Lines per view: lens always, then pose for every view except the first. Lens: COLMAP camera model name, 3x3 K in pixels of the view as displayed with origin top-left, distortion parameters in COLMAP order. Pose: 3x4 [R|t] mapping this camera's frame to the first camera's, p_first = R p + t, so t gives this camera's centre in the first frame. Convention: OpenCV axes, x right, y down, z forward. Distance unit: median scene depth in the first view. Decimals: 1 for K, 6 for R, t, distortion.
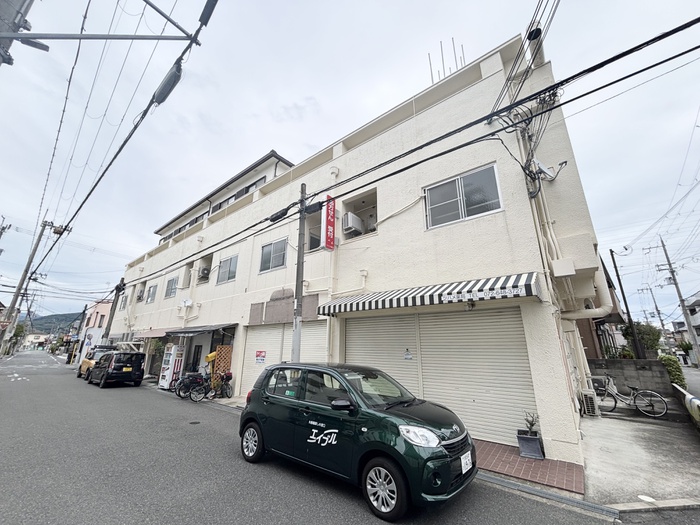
lens RADIAL K [[280.4, 0, 348.9], [0, 280.4, 261.0], [0, 0, 1]] dist [-0.001148, 0.000086]
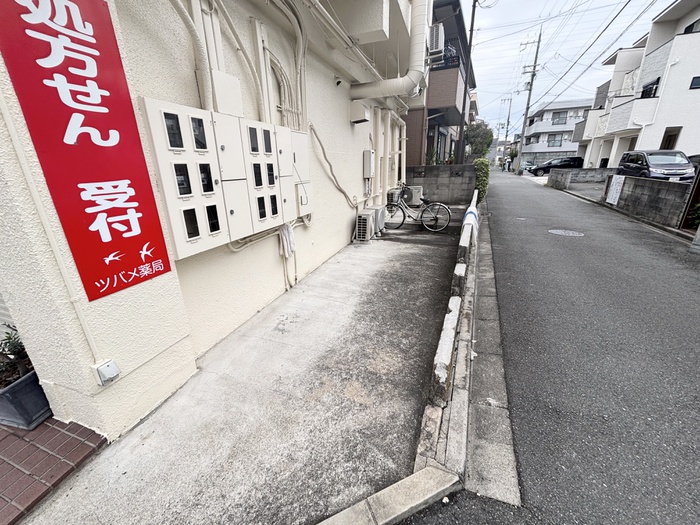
lens RADIAL K [[280.4, 0, 346.1], [0, 280.4, 261.0], [0, 0, 1]] dist [-0.001148, 0.000086]
pose [[0.943045, -0.141642, 0.301006, 0.435533], [-0.062059, 0.814039, 0.577486, 0.121642], [-0.326827, -0.563275, 0.758885, 0.303179]]
